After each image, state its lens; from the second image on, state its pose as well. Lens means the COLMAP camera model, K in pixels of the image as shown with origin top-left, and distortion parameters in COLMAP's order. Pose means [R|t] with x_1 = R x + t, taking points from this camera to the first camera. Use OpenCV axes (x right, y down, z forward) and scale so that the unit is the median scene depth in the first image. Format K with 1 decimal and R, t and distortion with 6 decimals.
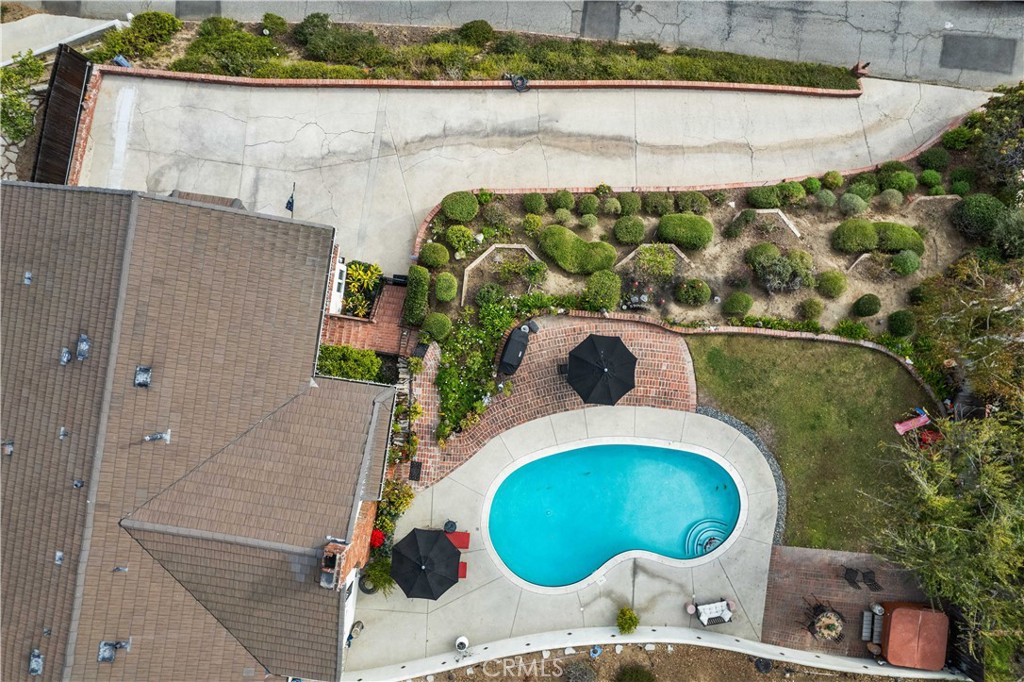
lens RADIAL K [[657.5, 0, 515.4], [0, 657.5, 344.1], [0, 0, 1]] dist [-0.076444, 0.070254]
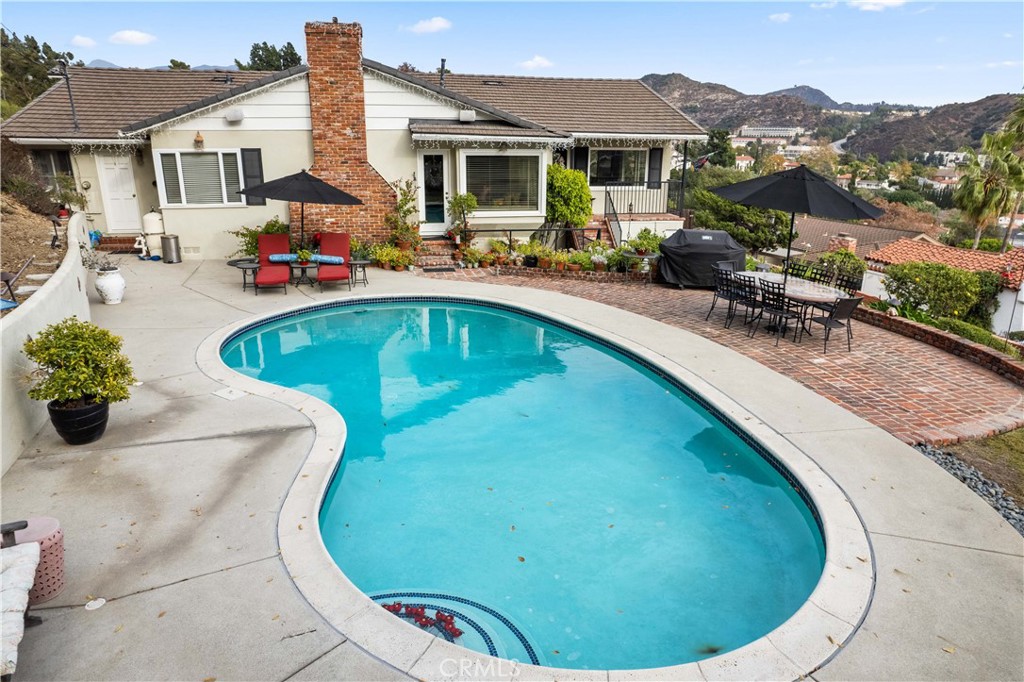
lens RADIAL K [[659.0, 0, 517.2], [0, 659.0, 347.7], [0, 0, 1]] dist [-0.094323, 0.085220]
pose [[0.340459, 0.285173, -0.895971, 0.439346], [-0.940201, 0.092607, -0.327790, 0.330938], [-0.010503, 0.953992, 0.299648, 0.877106]]
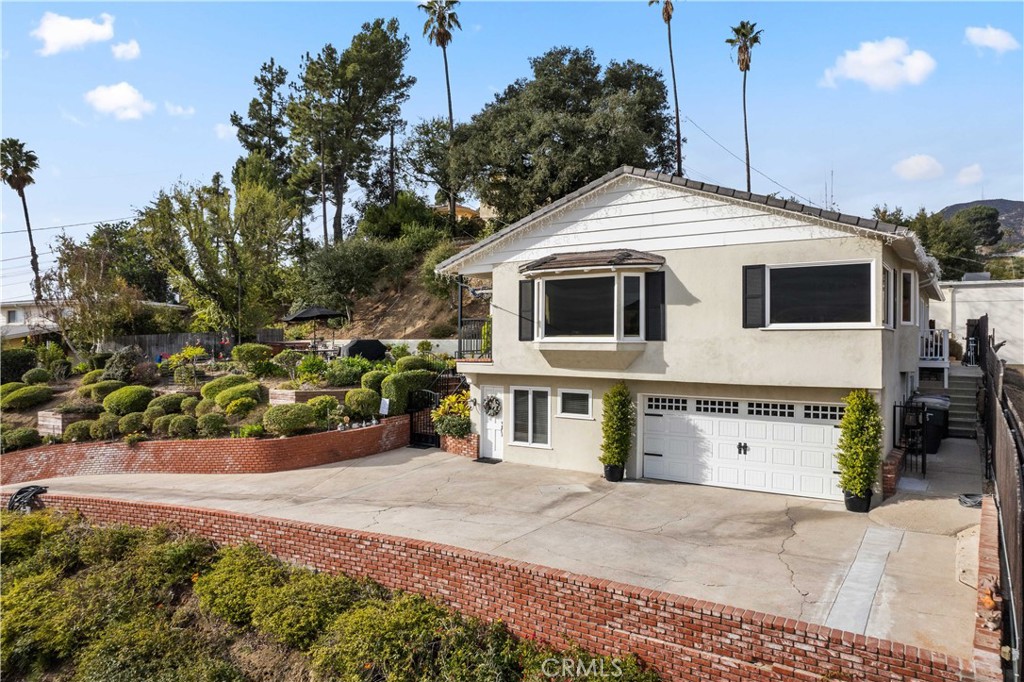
lens RADIAL K [[657.5, 0, 515.4], [0, 657.5, 344.1], [0, 0, 1]] dist [-0.076444, 0.070254]
pose [[-0.891938, -0.008094, 0.452084, -0.645005], [0.452115, -0.002302, 0.891957, -0.756469], [-0.006179, 0.999965, 0.005712, 0.943532]]
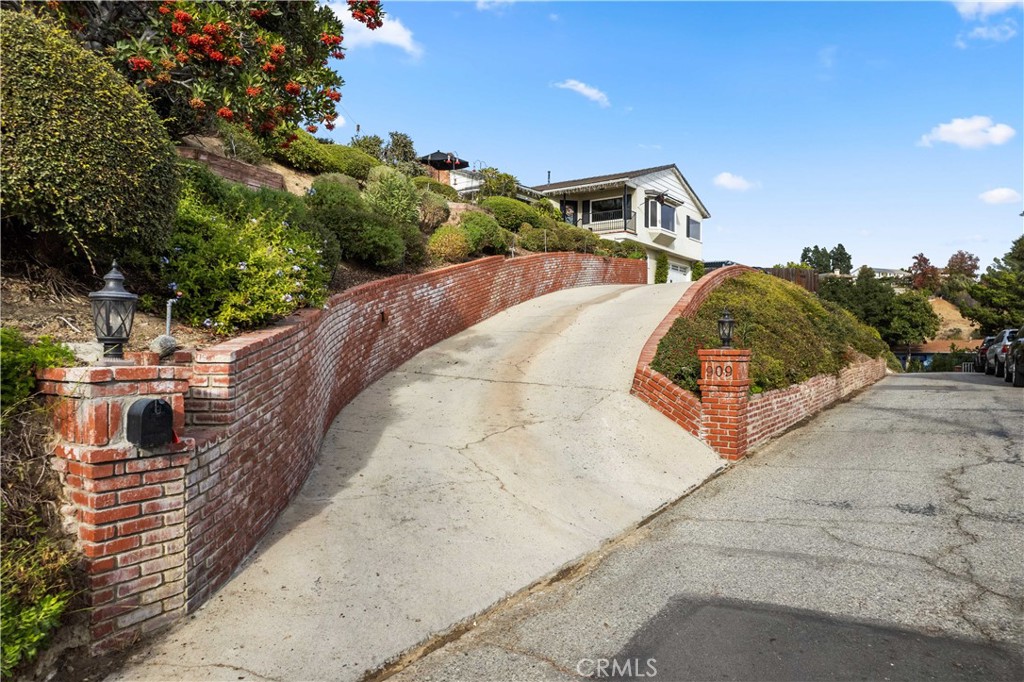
lens RADIAL K [[657.5, 0, 515.4], [0, 657.5, 344.1], [0, 0, 1]] dist [-0.076444, 0.070254]
pose [[-0.480415, -0.010562, -0.876977, 0.970566], [-0.876828, -0.016269, 0.480529, -0.578534], [-0.019343, 0.999812, -0.001445, 1.193572]]
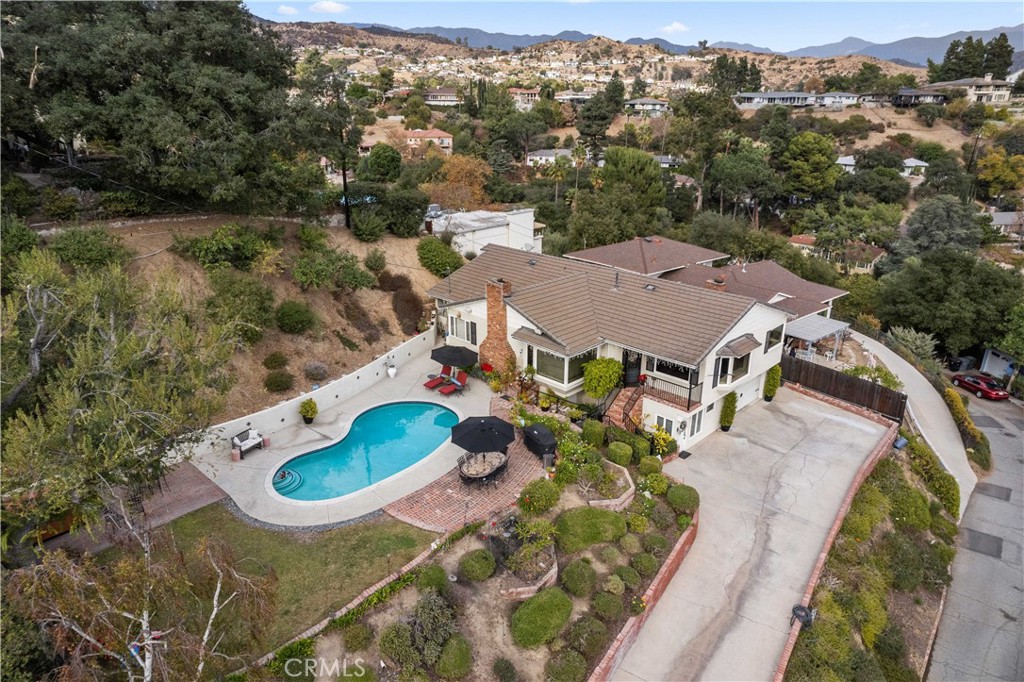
lens RADIAL K [[657.5, 0, 515.4], [0, 657.5, 344.1], [0, 0, 1]] dist [-0.076444, 0.070254]
pose [[-0.592085, 0.267499, -0.760184, 0.817005], [-0.805774, -0.211508, 0.553167, -0.531196], [-0.012813, 0.940058, 0.340774, 0.436875]]
